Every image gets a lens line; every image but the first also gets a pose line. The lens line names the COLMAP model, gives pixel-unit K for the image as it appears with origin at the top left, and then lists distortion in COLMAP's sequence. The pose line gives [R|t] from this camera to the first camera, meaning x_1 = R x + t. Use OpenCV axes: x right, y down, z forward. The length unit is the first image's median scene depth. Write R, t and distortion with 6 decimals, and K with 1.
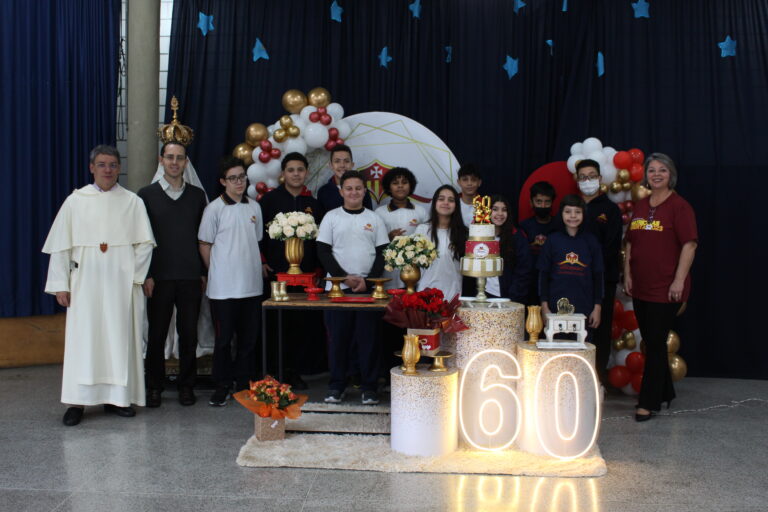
lens RADIAL K [[841.4, 0, 384.0], [0, 841.4, 256.0], [0, 0, 1]] dist [-0.127236, 0.135388]
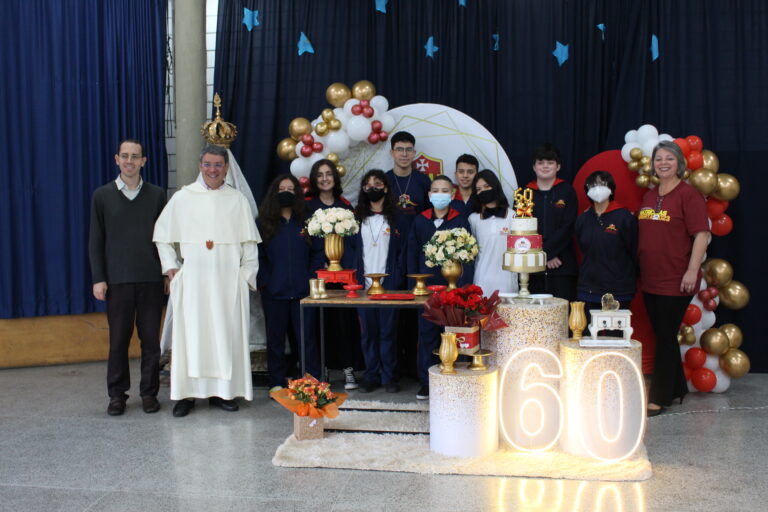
lens RADIAL K [[841.4, 0, 384.0], [0, 841.4, 256.0], [0, 0, 1]] dist [-0.127236, 0.135388]
pose [[0.995896, -0.011539, -0.089764, 0.043368], [0.012712, 0.999841, 0.012508, -0.008054], [0.089605, -0.013598, 0.995885, 0.022140]]
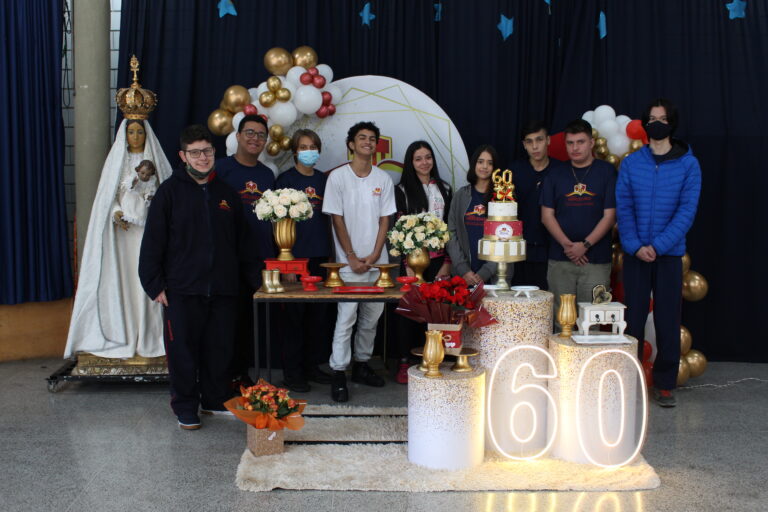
lens RADIAL K [[841.4, 0, 384.0], [0, 841.4, 256.0], [0, 0, 1]] dist [-0.127236, 0.135388]
pose [[0.995905, -0.012067, 0.089594, -0.089302], [0.008972, 0.999351, 0.034873, -0.013256], [-0.089957, -0.033926, 0.995368, 0.135647]]
